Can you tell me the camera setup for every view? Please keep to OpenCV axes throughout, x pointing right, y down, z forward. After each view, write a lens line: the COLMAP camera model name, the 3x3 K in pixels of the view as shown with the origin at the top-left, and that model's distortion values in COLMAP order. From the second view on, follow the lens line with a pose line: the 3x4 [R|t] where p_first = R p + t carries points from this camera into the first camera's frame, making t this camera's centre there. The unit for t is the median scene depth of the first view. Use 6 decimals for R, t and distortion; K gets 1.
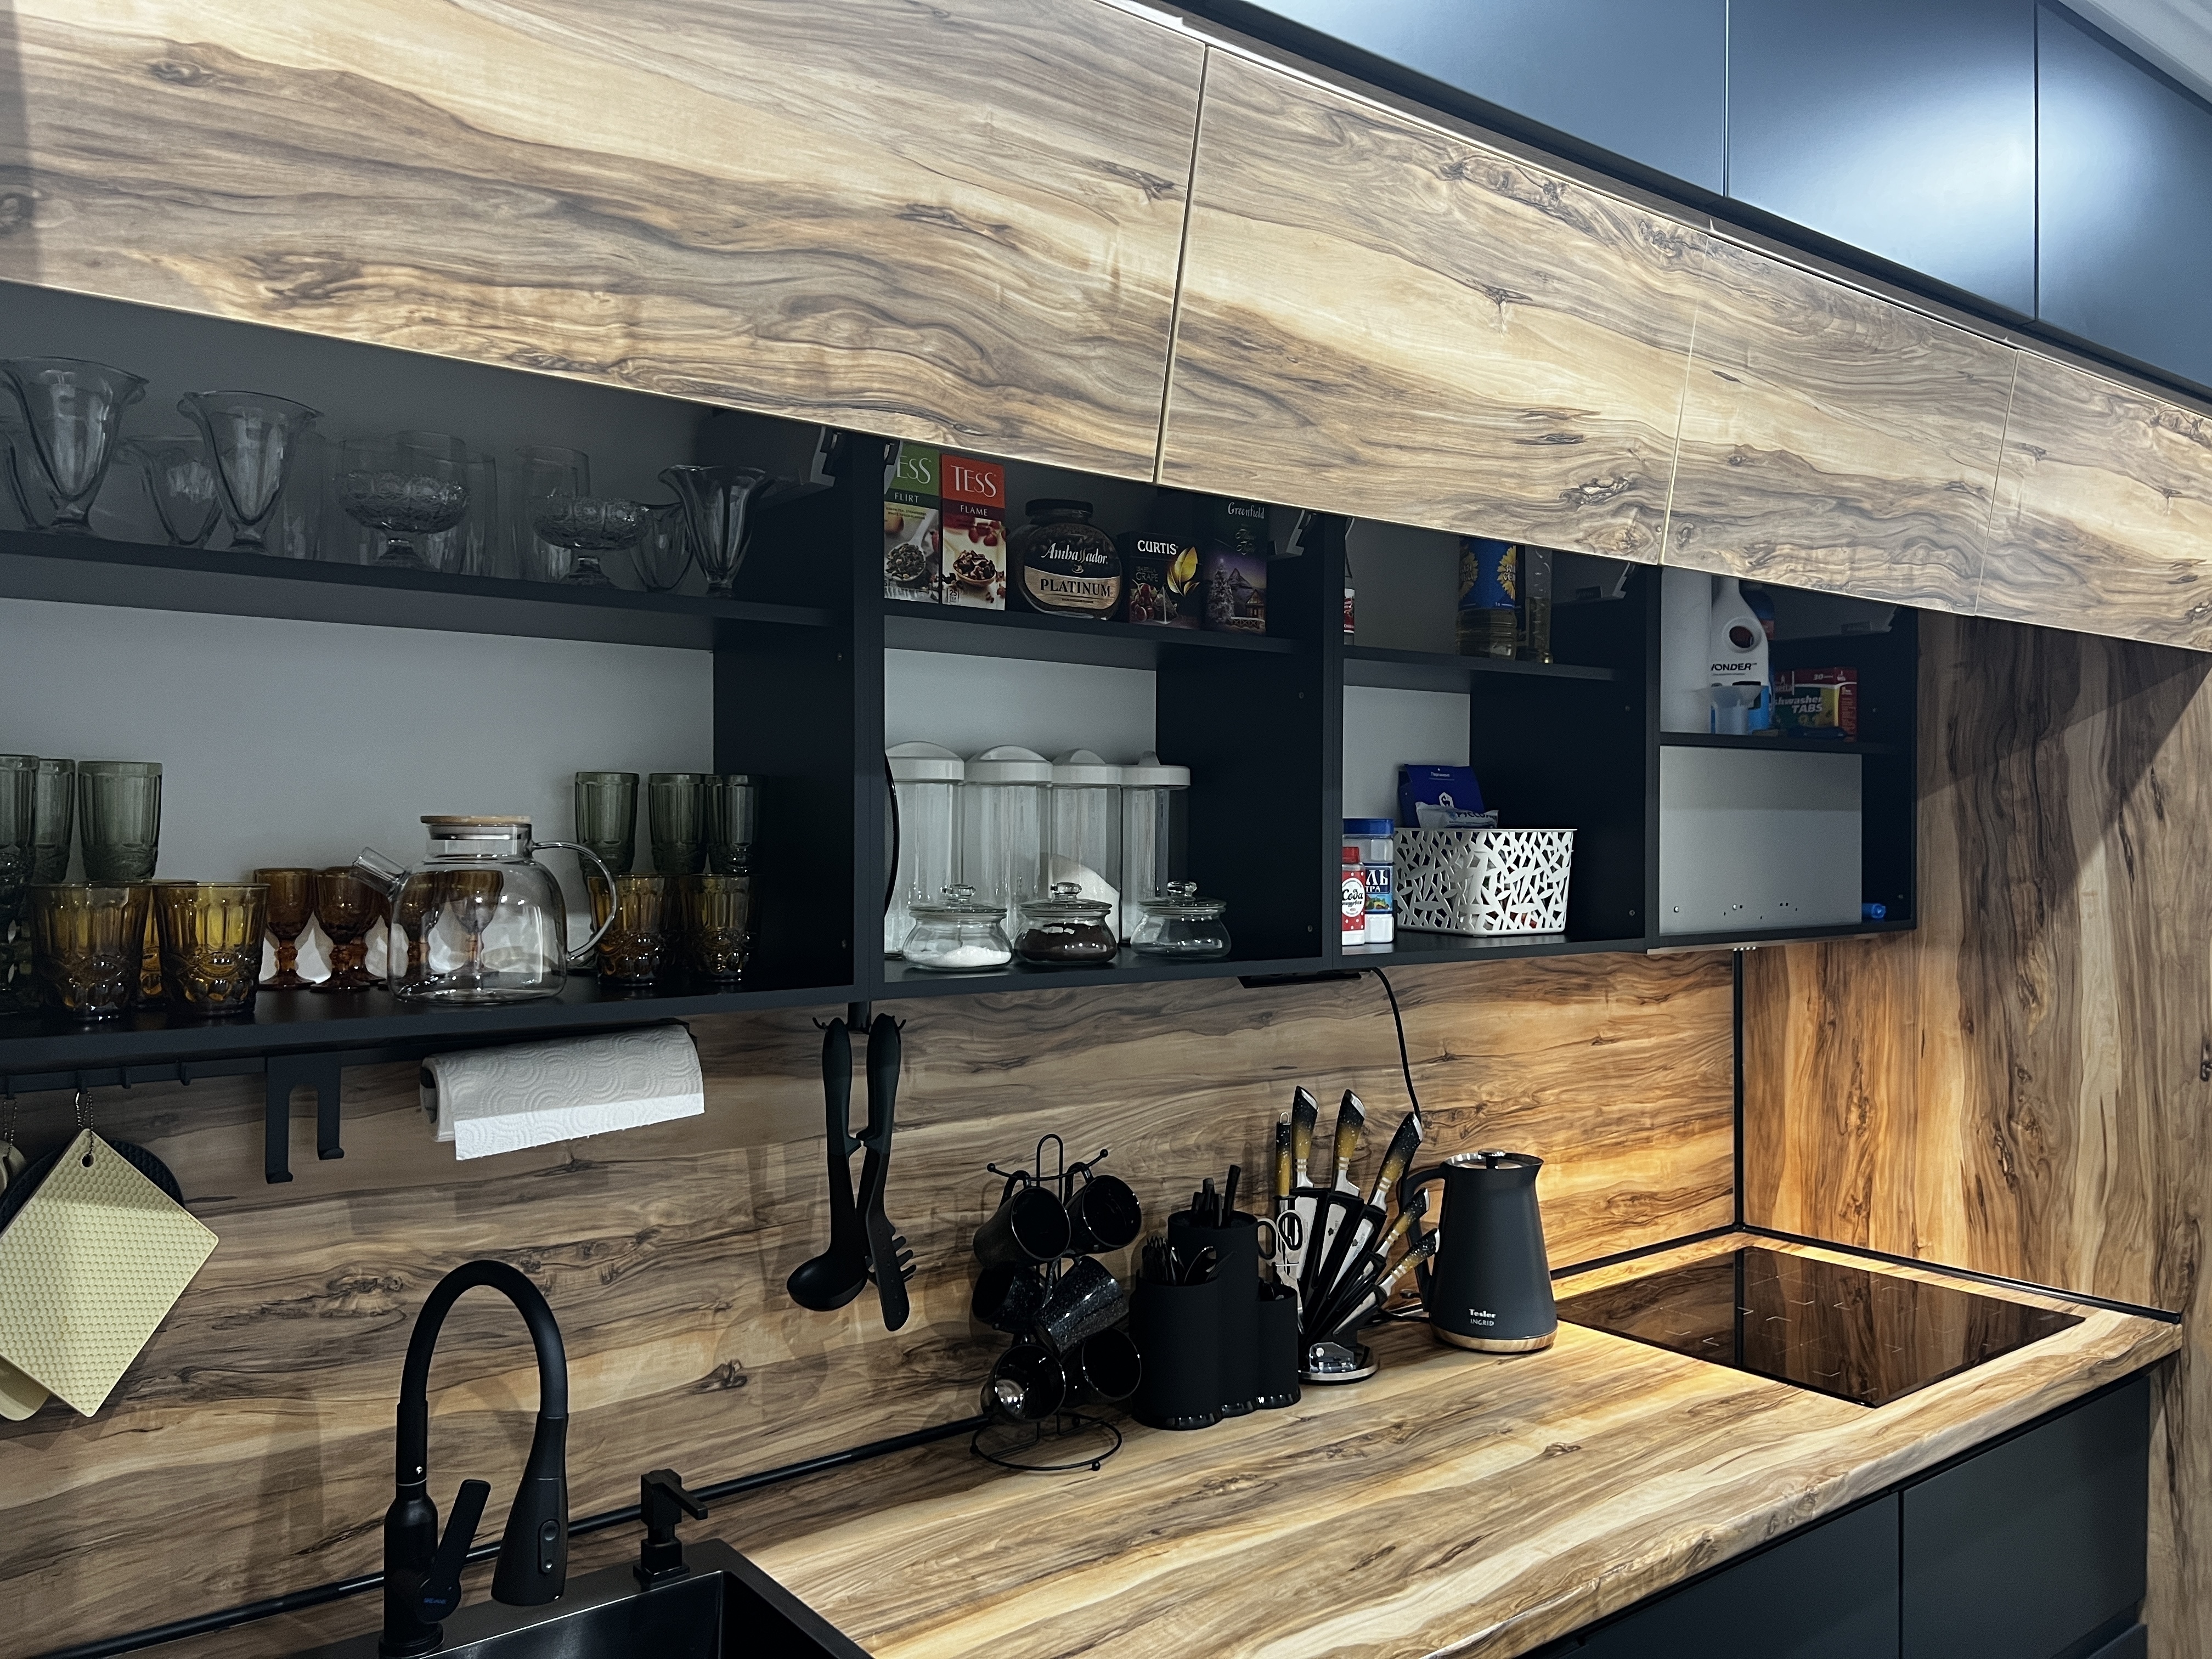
lens RADIAL K [[1660.9, 0, 1114.5], [0, 1660.9, 838.2], [0, 0, 1]] dist [0.038640, -0.043178]
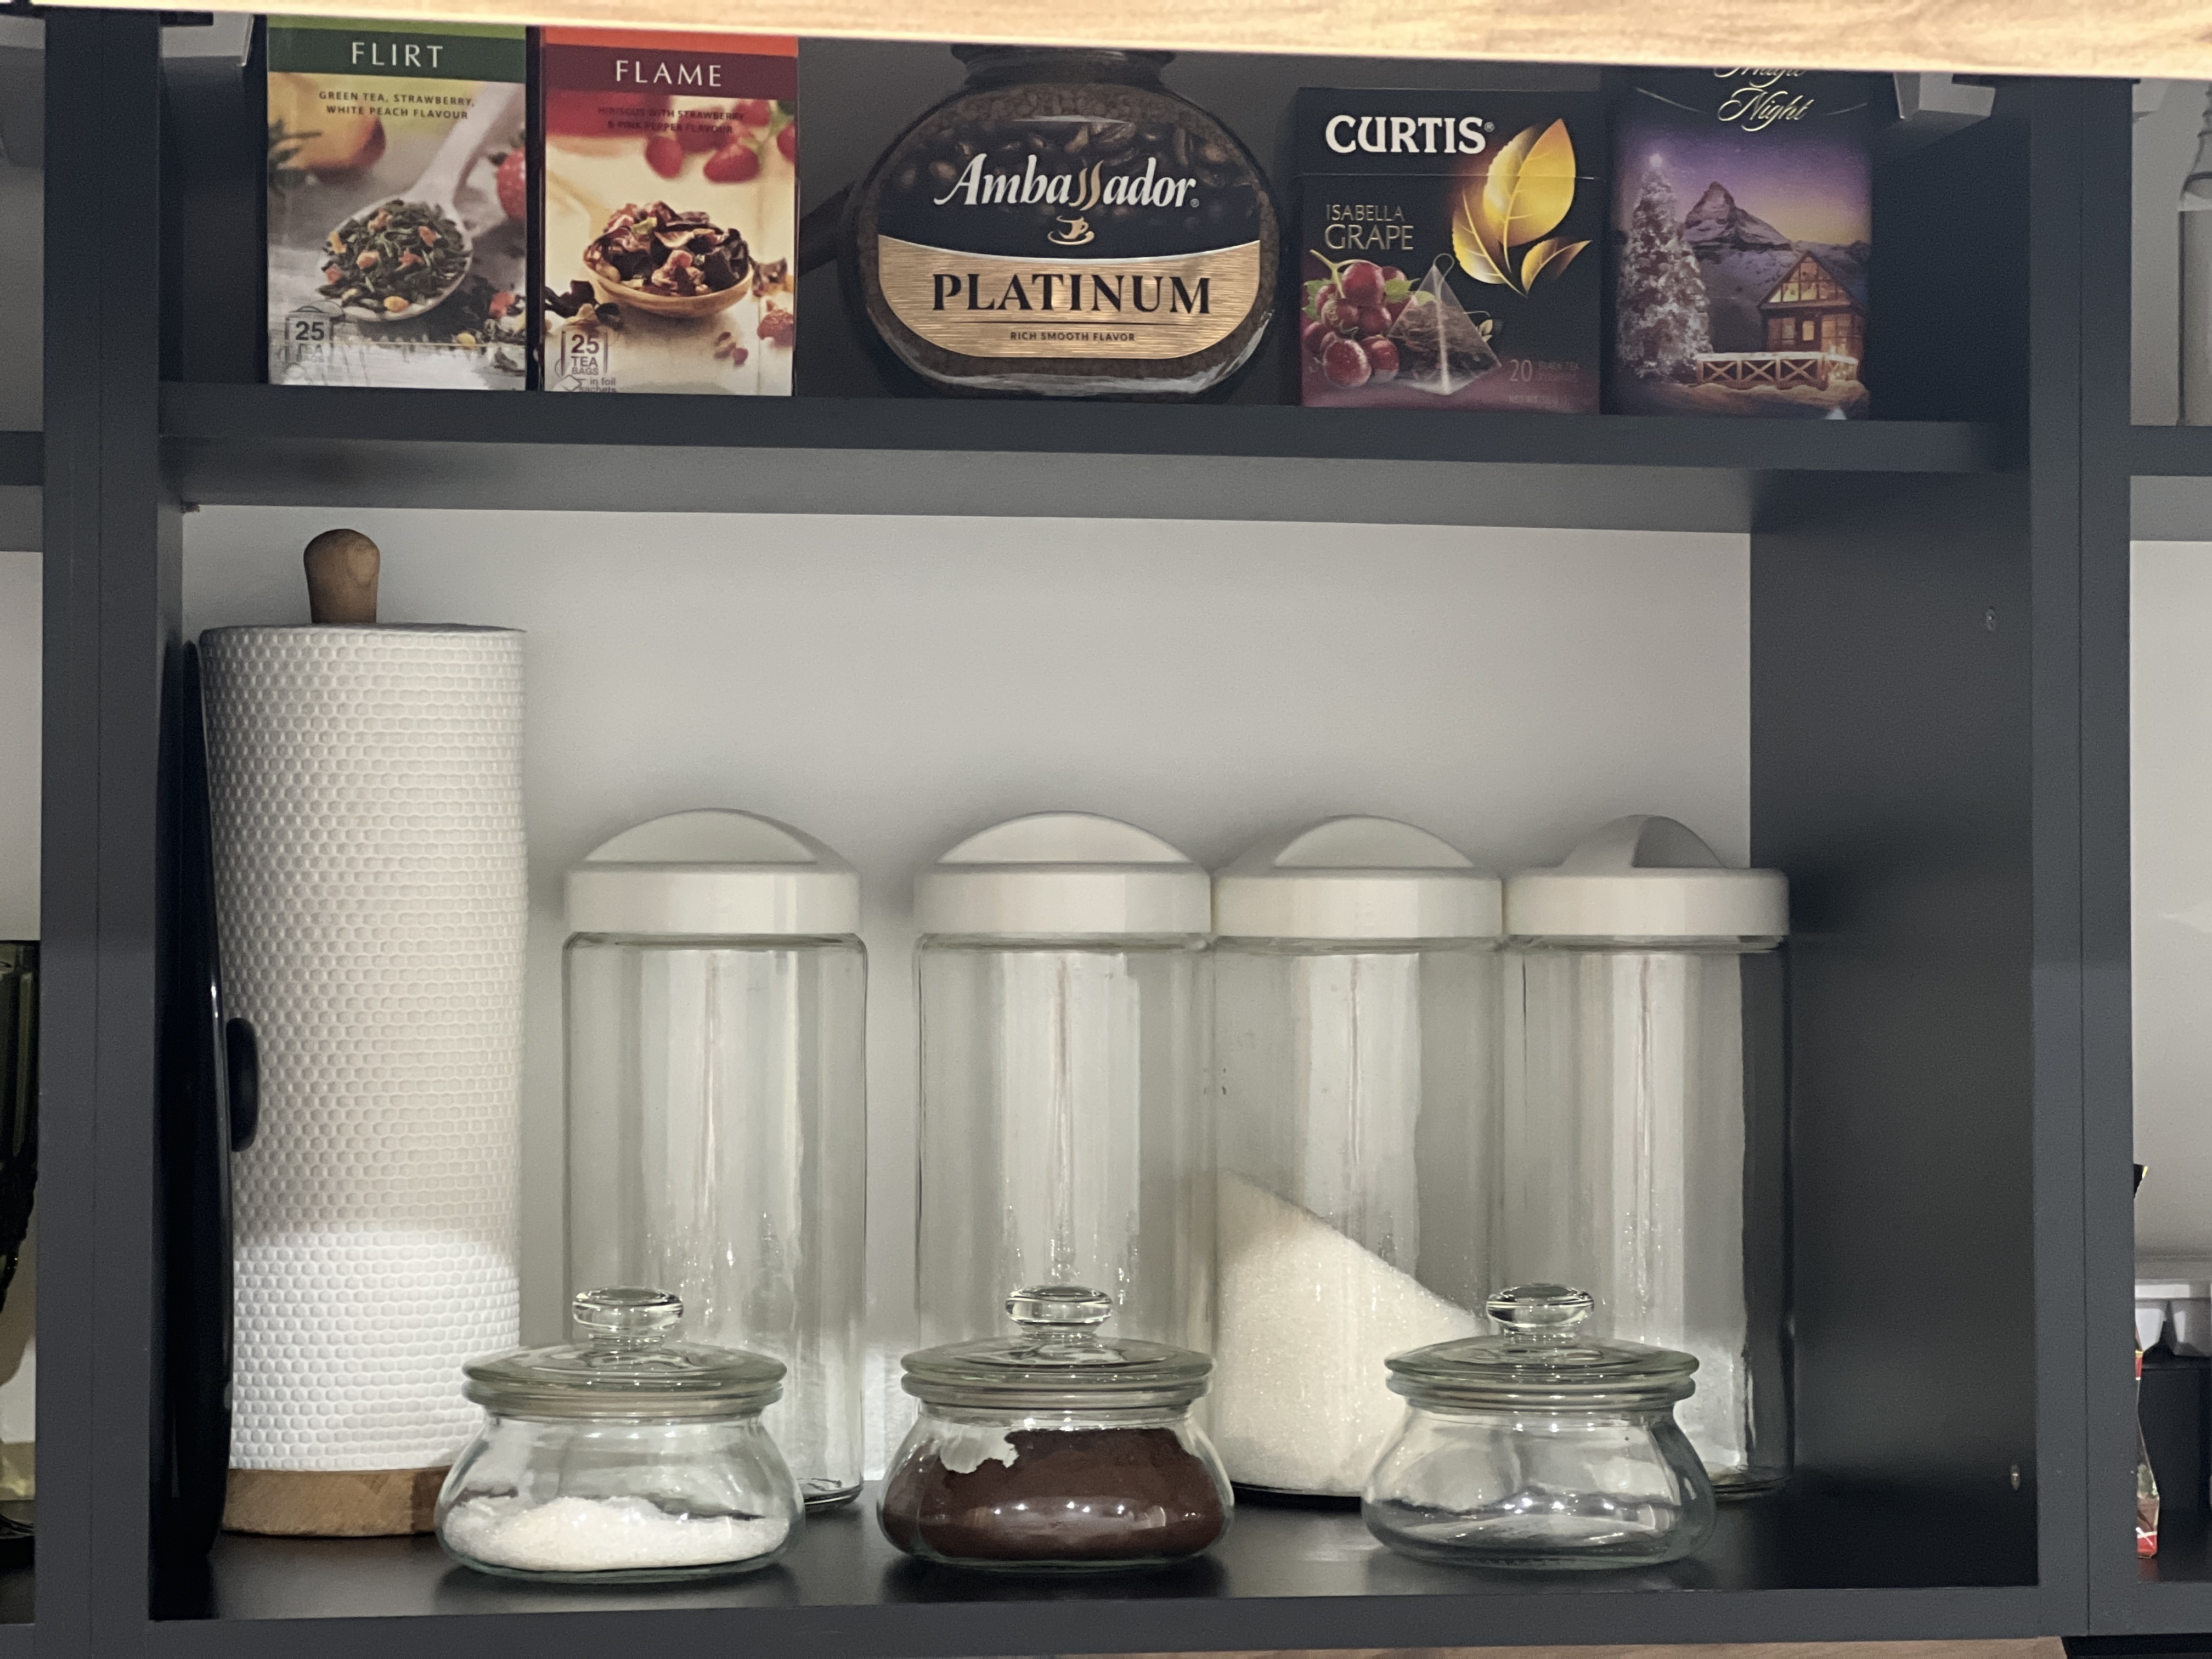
lens RADIAL K [[5005.0, 0, 1105.8], [0, 5005.0, 826.3], [0, 0, 1]] dist [0.085947, 0.000000]
pose [[0.855689, -0.017992, -0.517178, 0.472970], [-0.008477, 0.998774, -0.048771, -0.011959], [0.517421, 0.046117, 0.854487, 0.251974]]
